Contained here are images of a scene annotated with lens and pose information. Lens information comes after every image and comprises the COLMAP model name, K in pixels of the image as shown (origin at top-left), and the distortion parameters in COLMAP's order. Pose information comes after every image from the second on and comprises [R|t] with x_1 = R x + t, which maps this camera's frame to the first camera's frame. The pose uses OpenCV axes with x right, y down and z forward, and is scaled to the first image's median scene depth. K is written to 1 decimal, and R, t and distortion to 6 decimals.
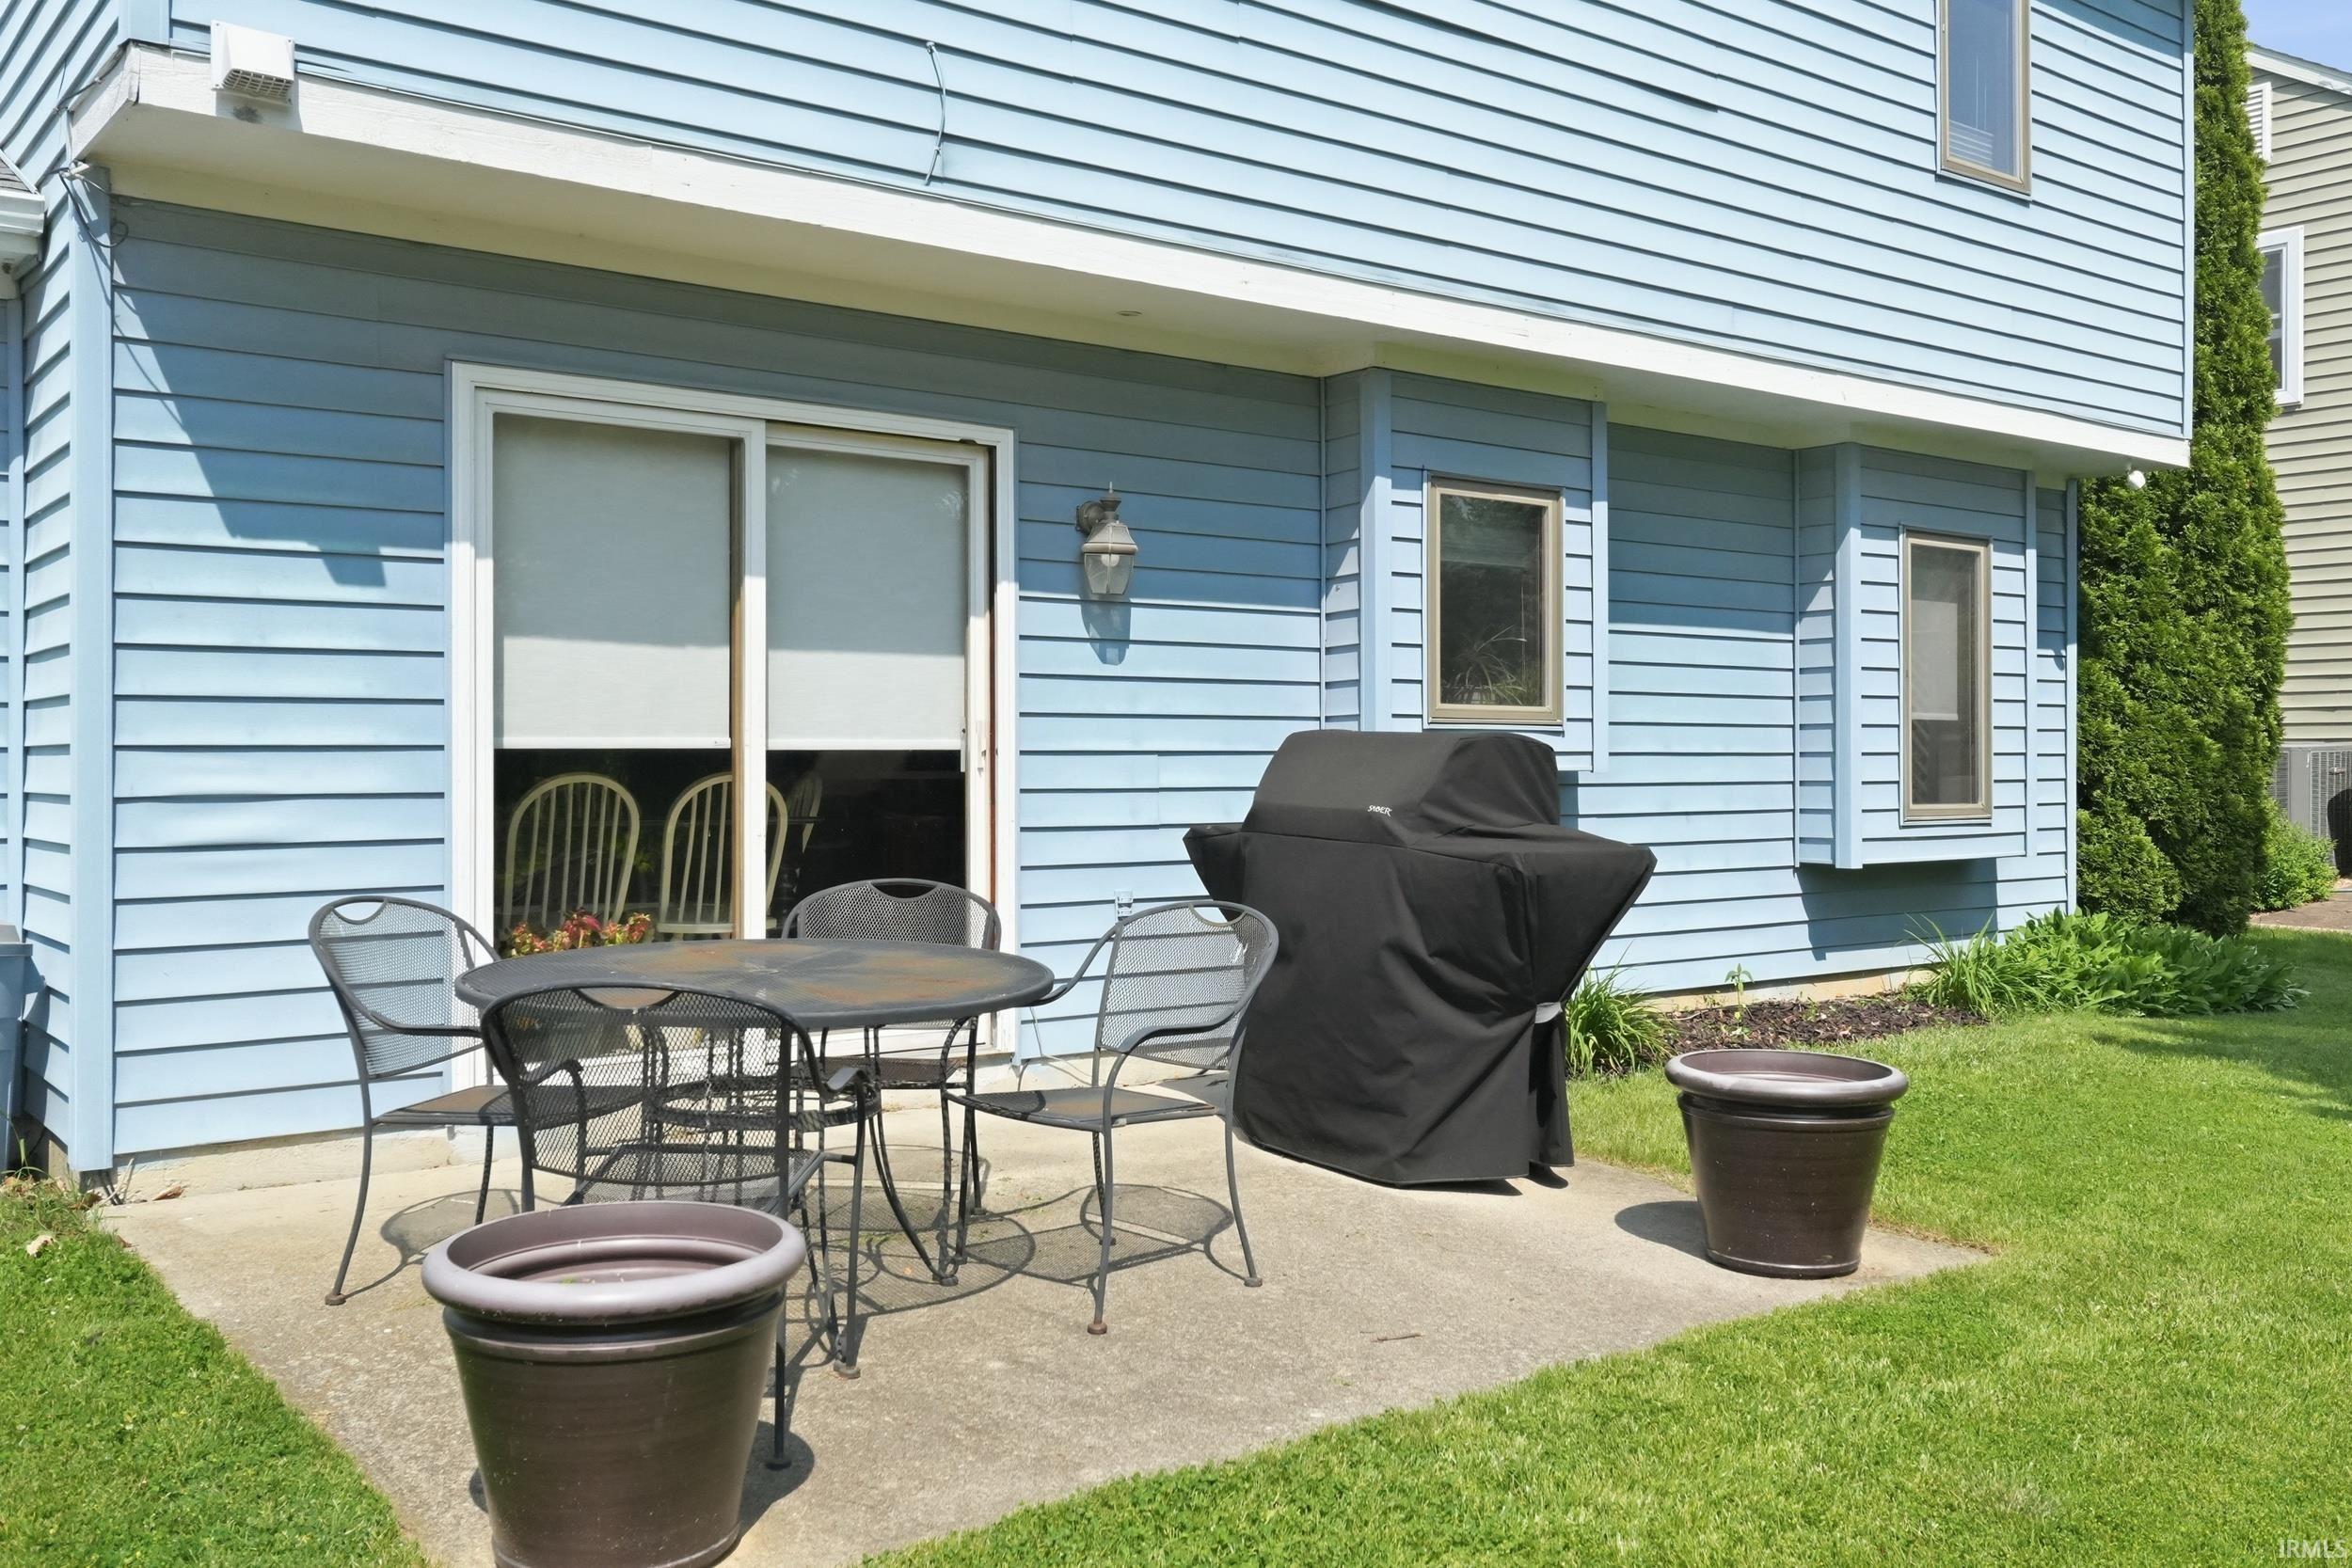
lens RADIAL K [[2060.0, 0, 1179.3], [0, 2060.0, 774.2], [0, 0, 1]] dist [-0.018697, -0.001673]
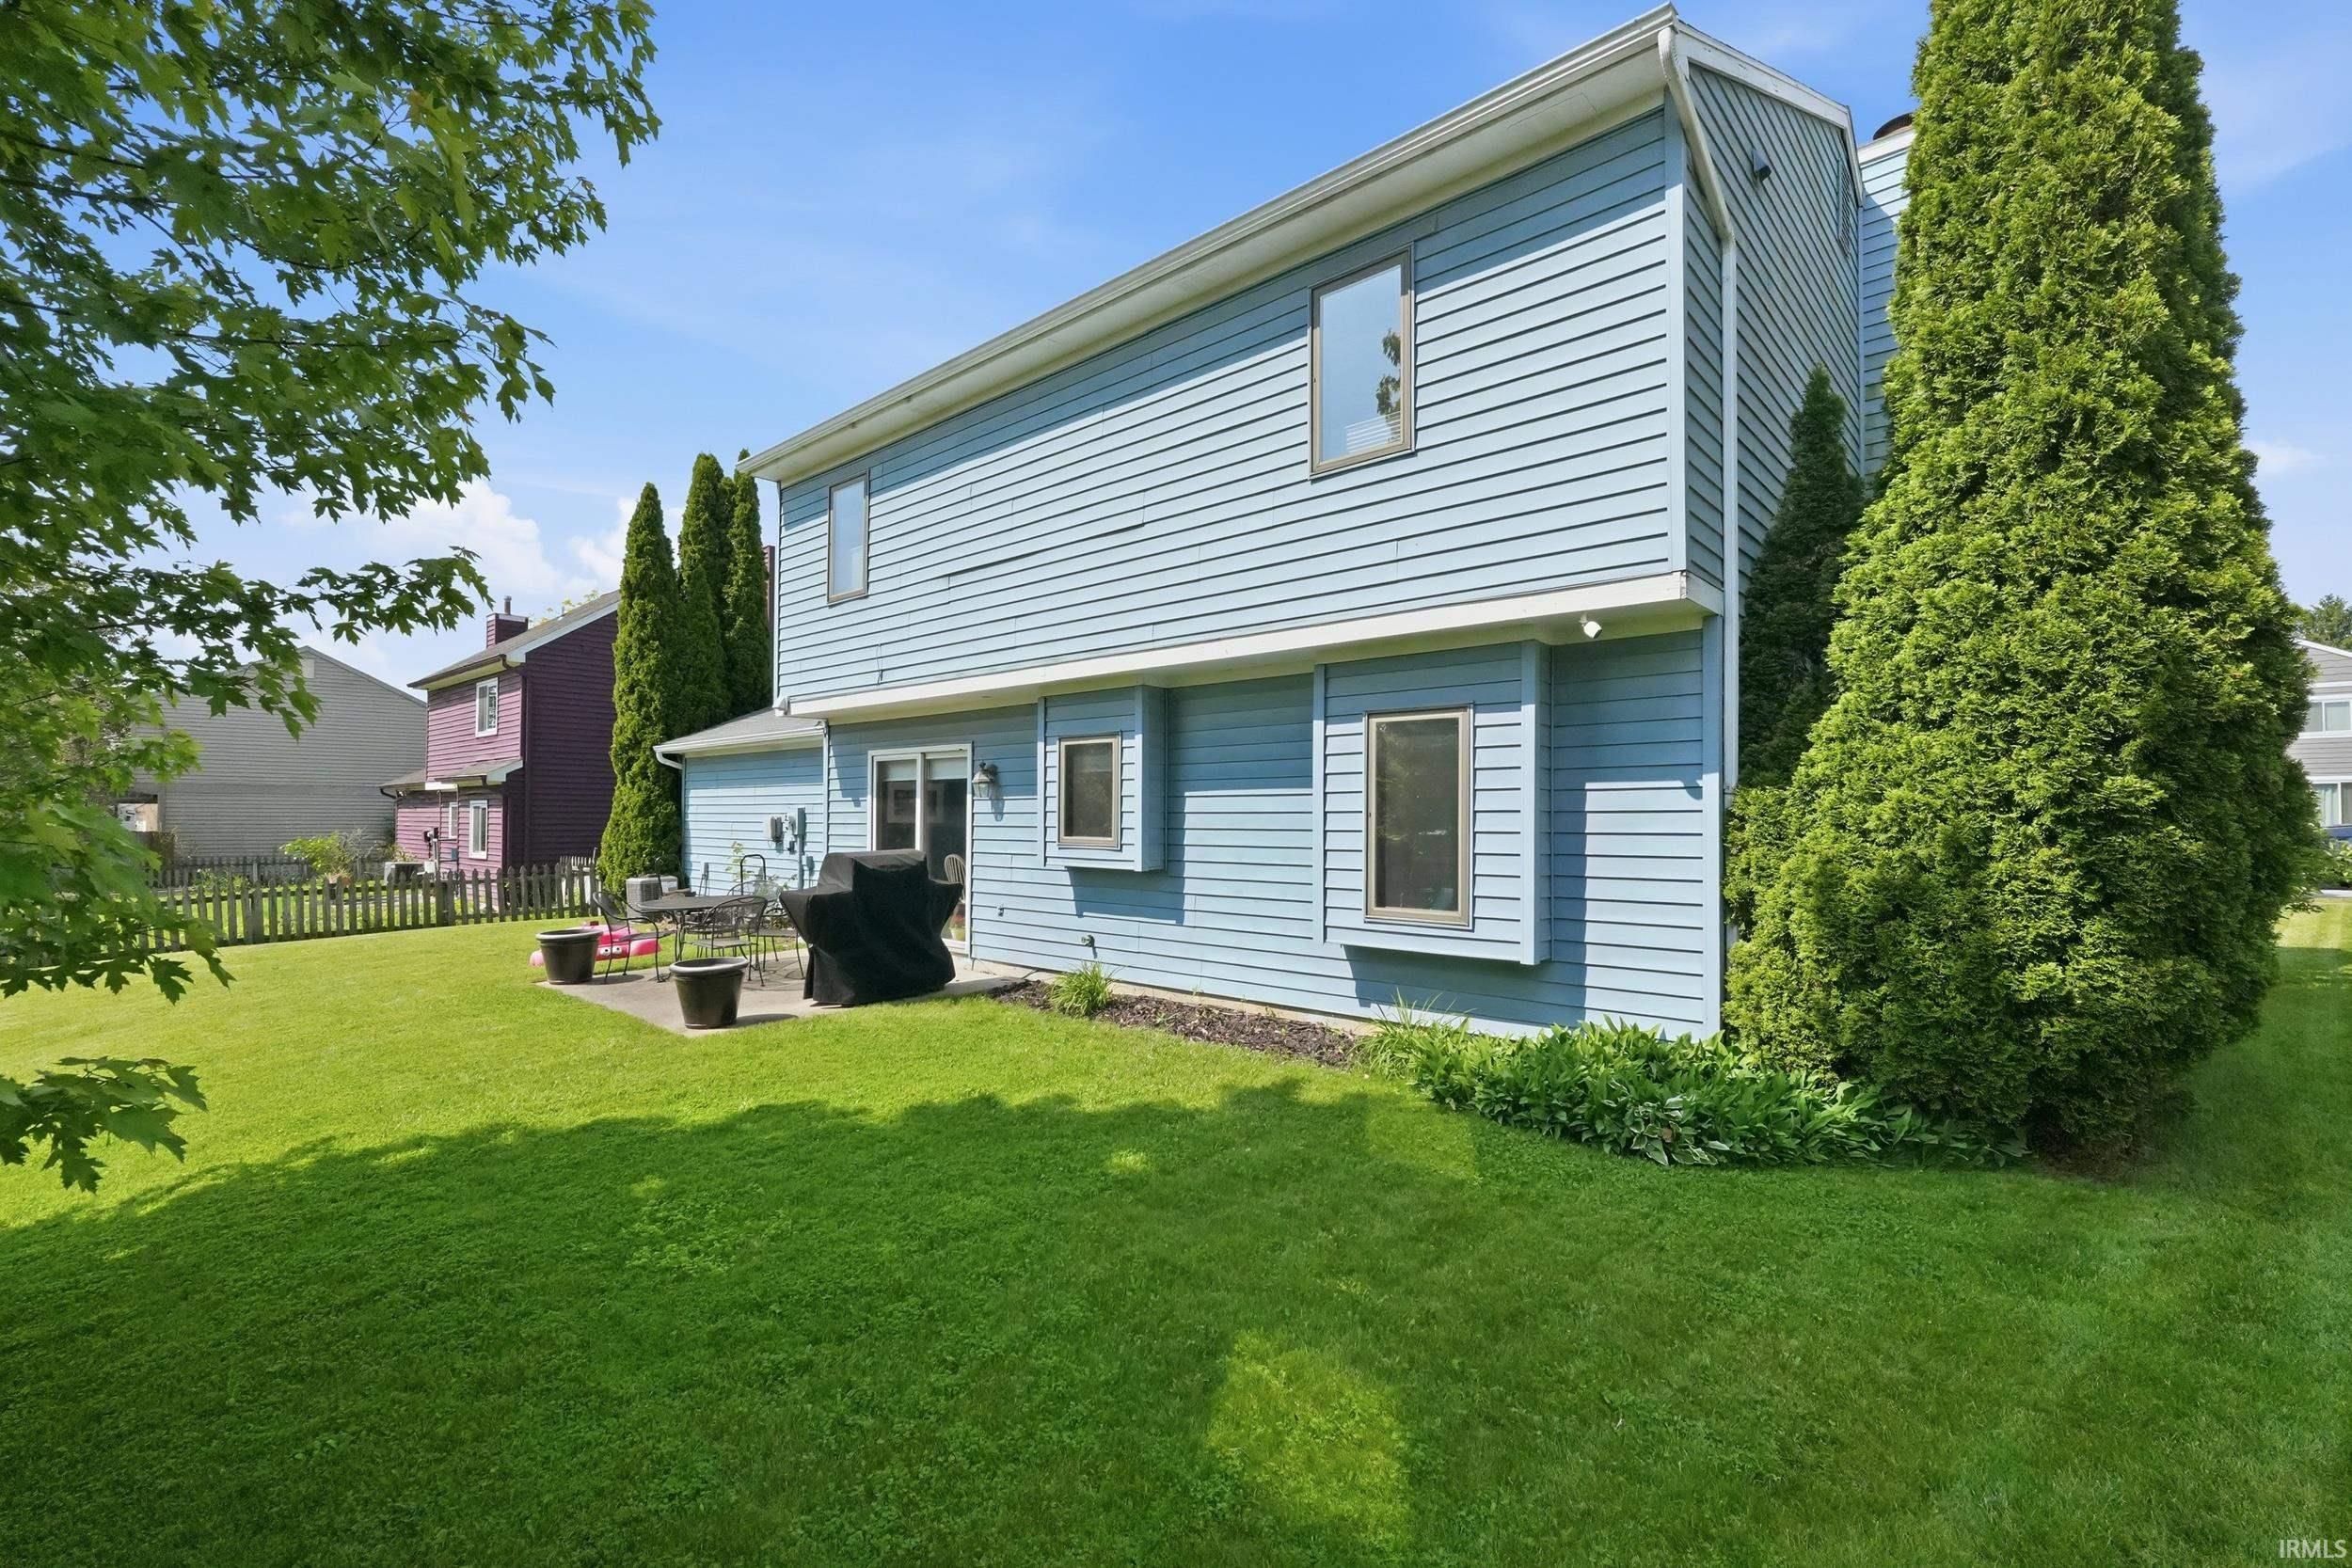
lens RADIAL K [[1035.1, 0, 1178.2], [0, 1035.1, 792.3], [0, 0, 1]] dist [-0.000780, 0.000000]
pose [[0.179910, -0.024556, -0.983377, 1.256882], [-0.010500, 0.999583, -0.026881, -0.052640], [0.983627, 0.015162, 0.179577, 0.898689]]
